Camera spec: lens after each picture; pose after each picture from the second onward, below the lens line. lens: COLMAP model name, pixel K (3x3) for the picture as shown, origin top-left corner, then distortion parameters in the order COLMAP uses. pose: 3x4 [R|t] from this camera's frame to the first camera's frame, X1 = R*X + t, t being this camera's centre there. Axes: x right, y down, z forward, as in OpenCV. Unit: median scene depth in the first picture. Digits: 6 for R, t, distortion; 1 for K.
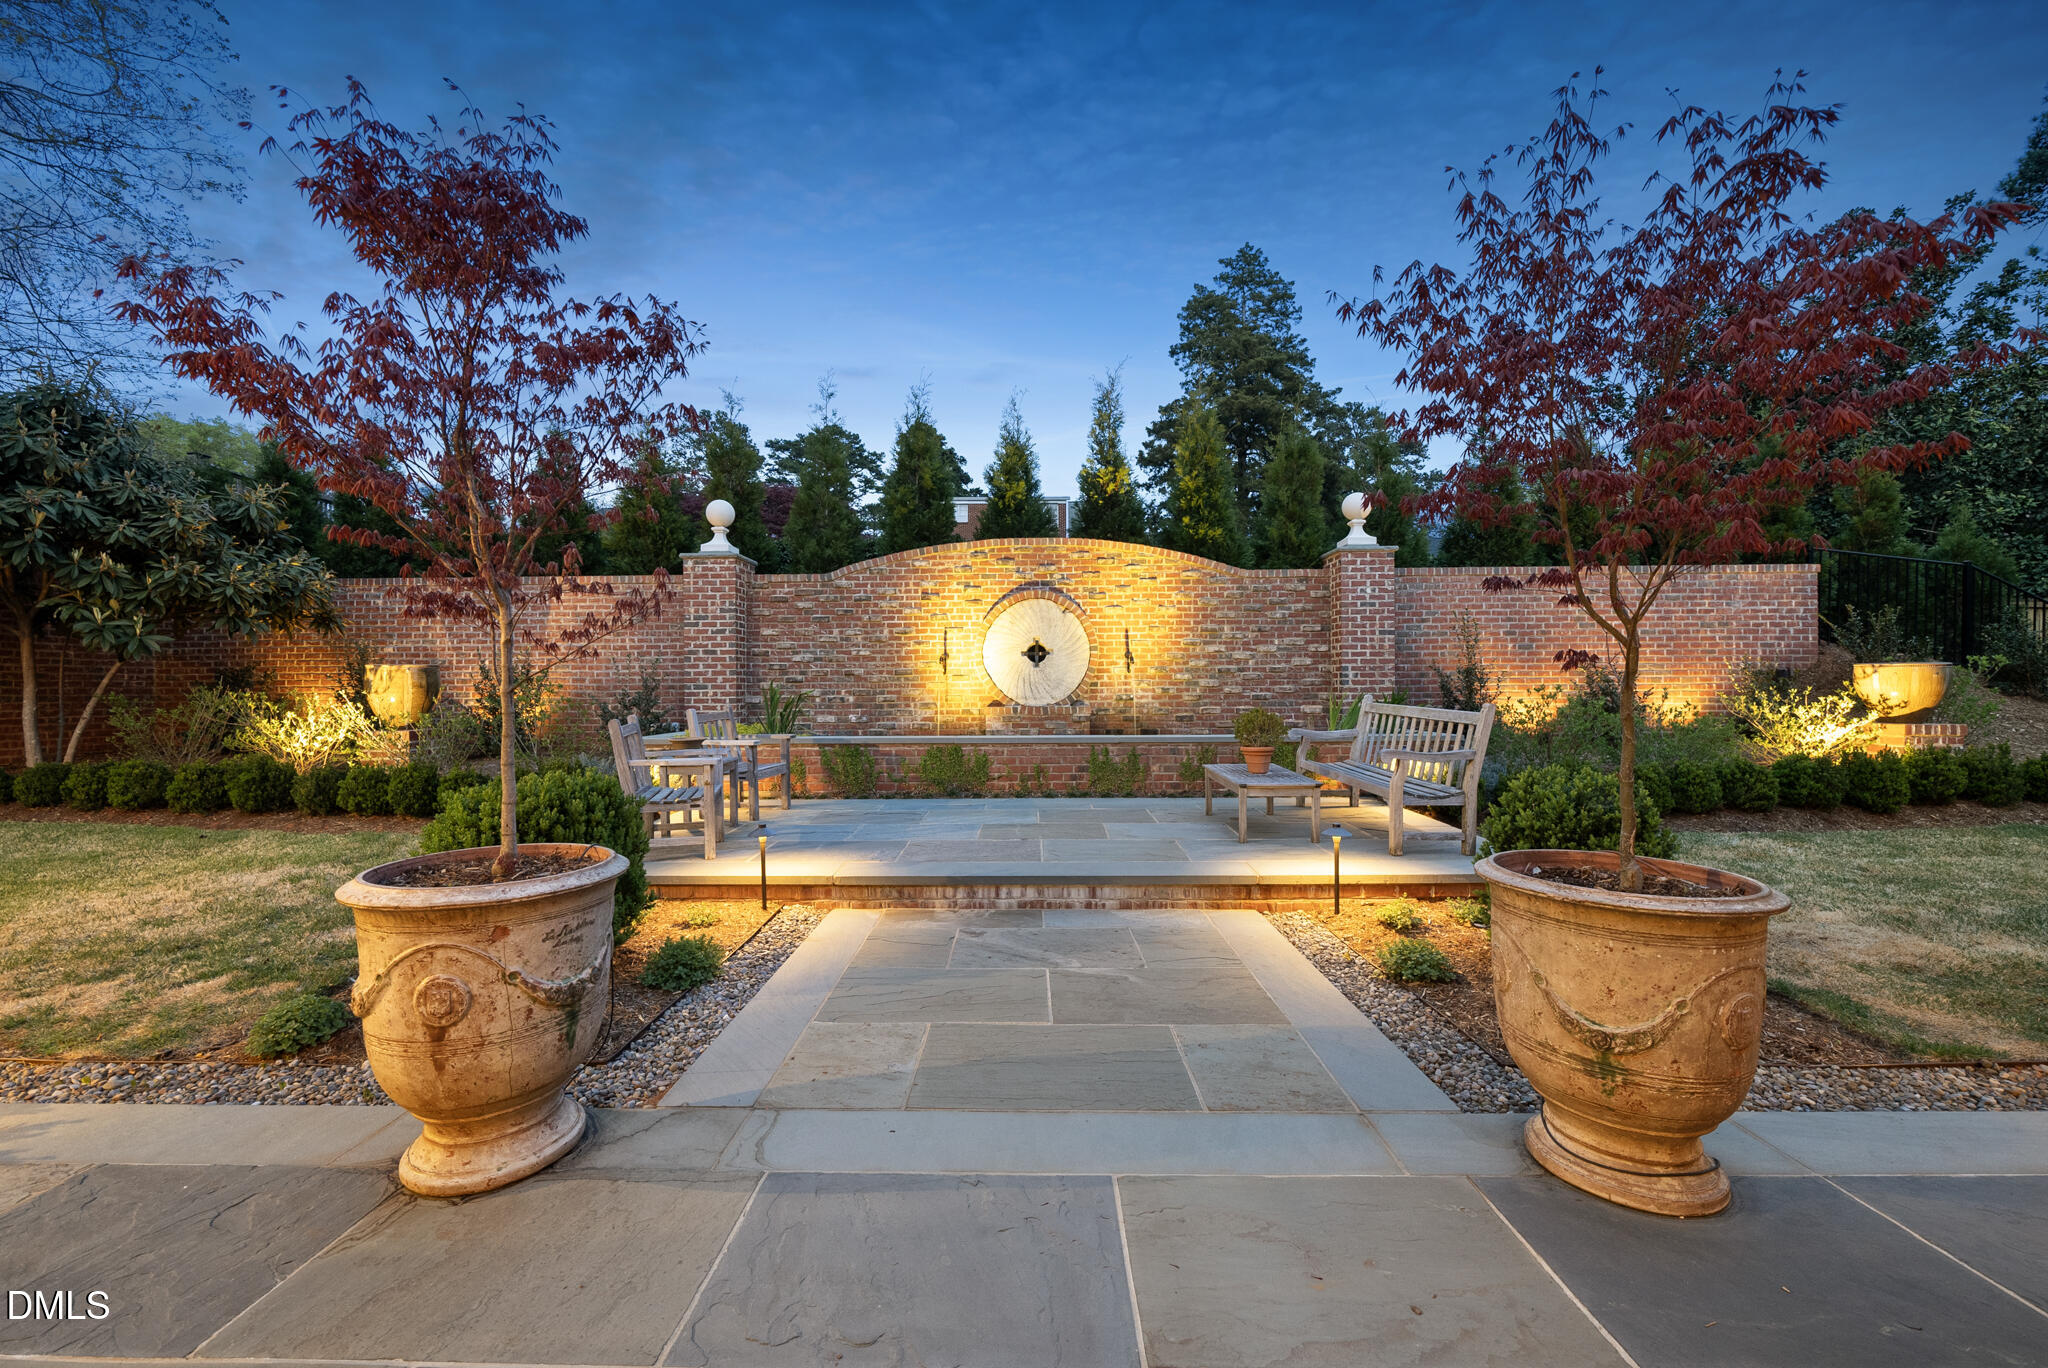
lens RADIAL K [[750.0, 0, 1024.3], [0, 750.0, 686.7], [0, 0, 1]] dist [-0.006100, 0.000755]
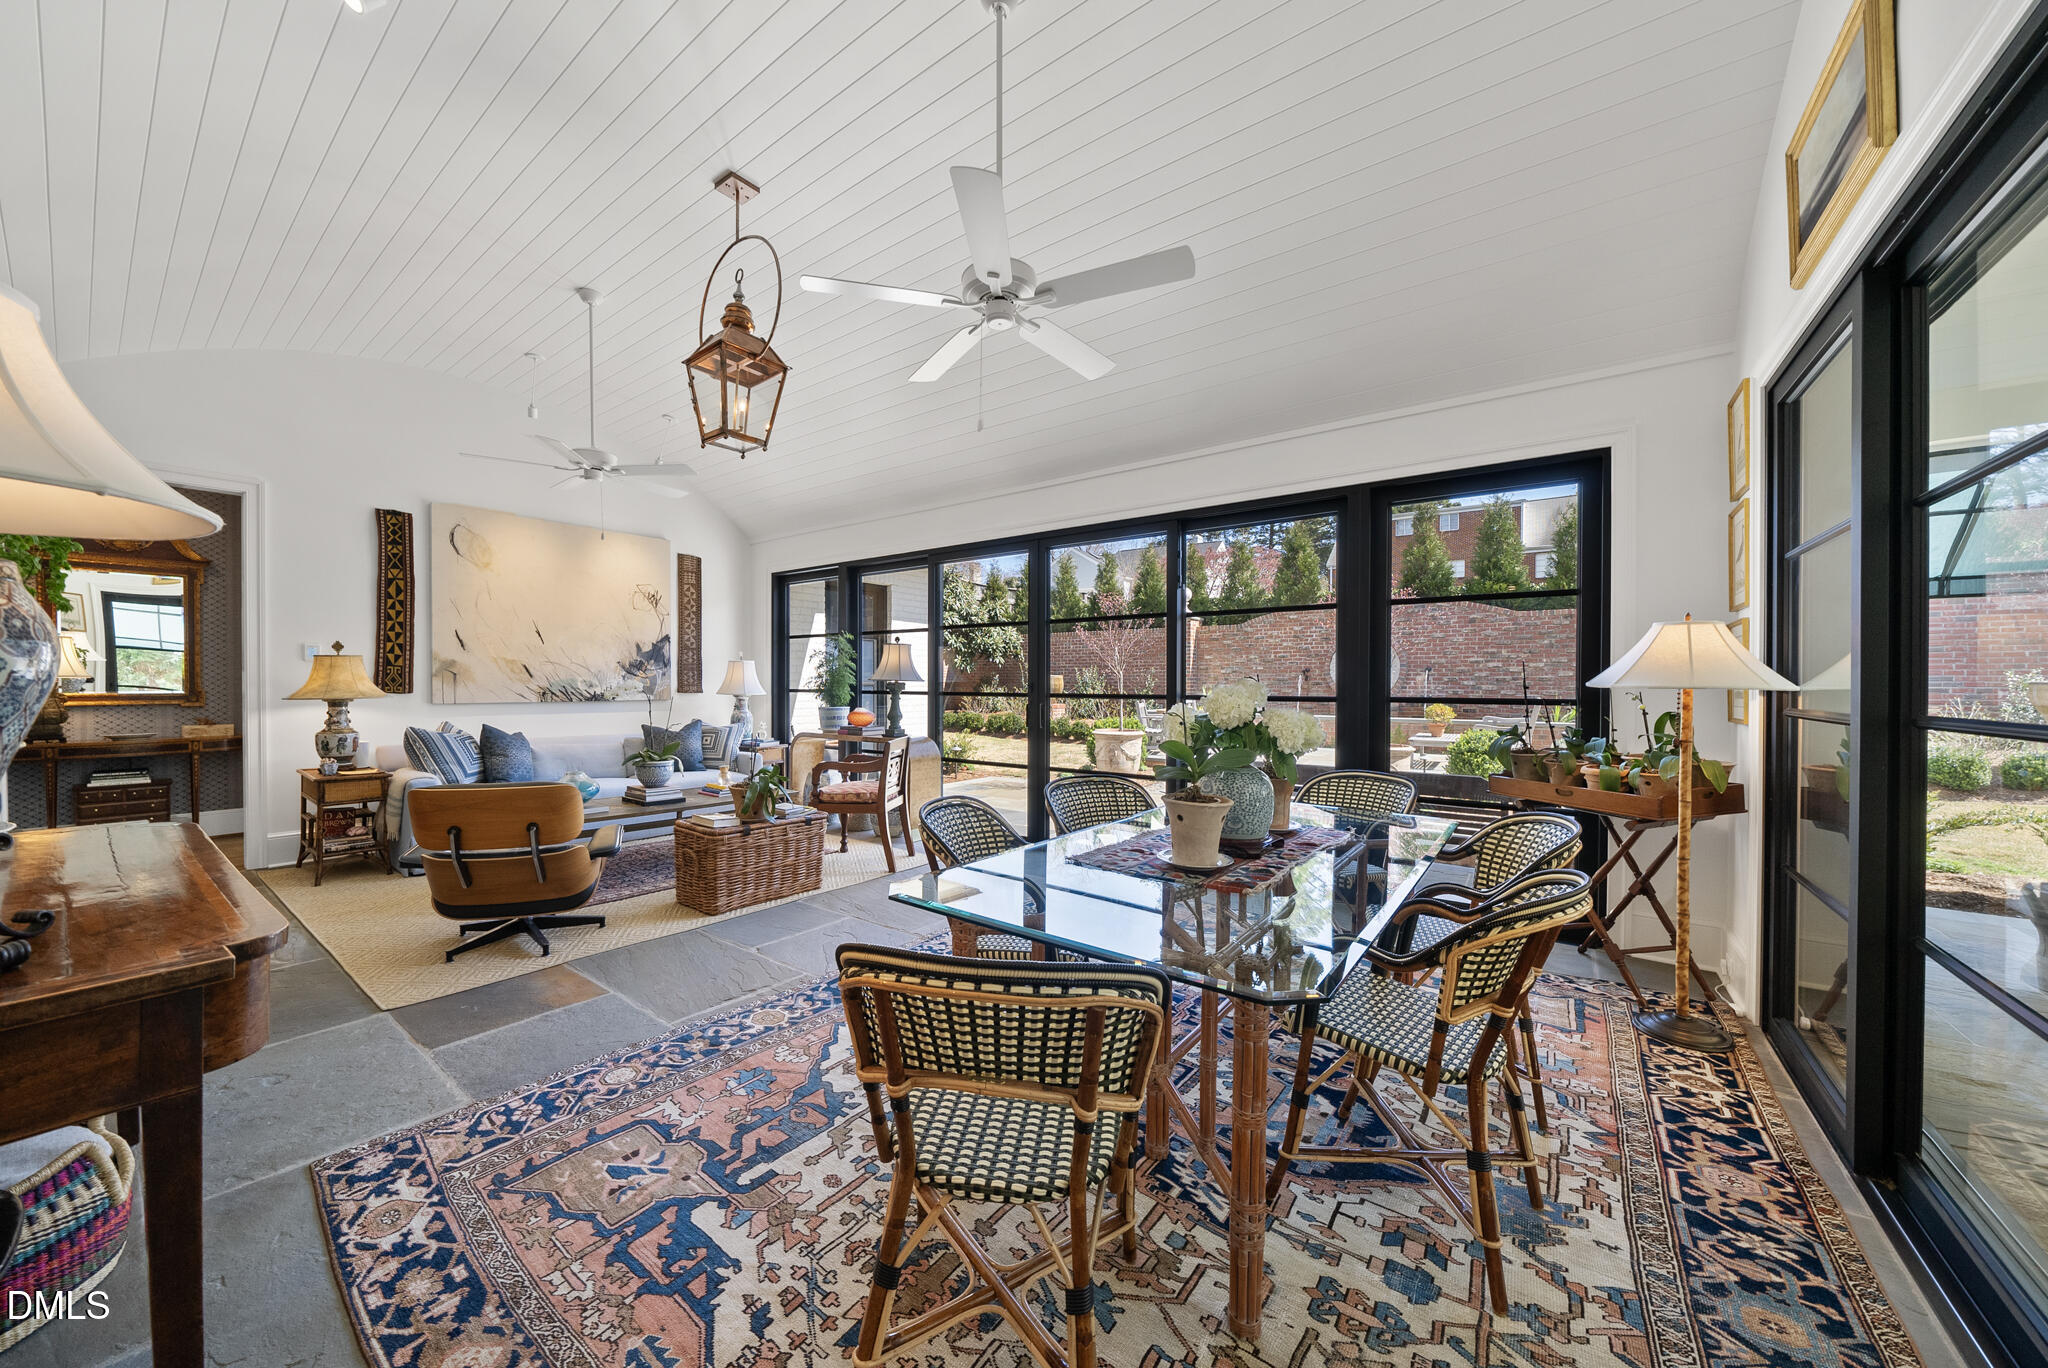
lens RADIAL K [[708.9, 0, 1019.2], [0, 708.9, 688.4], [0, 0, 1]] dist [-0.007994, 0.000717]
pose [[0.813384, 0.013312, -0.581574, 0.305705], [-0.004164, 0.999846, 0.017061, -0.023609], [0.581712, -0.011456, 0.813314, -0.714968]]
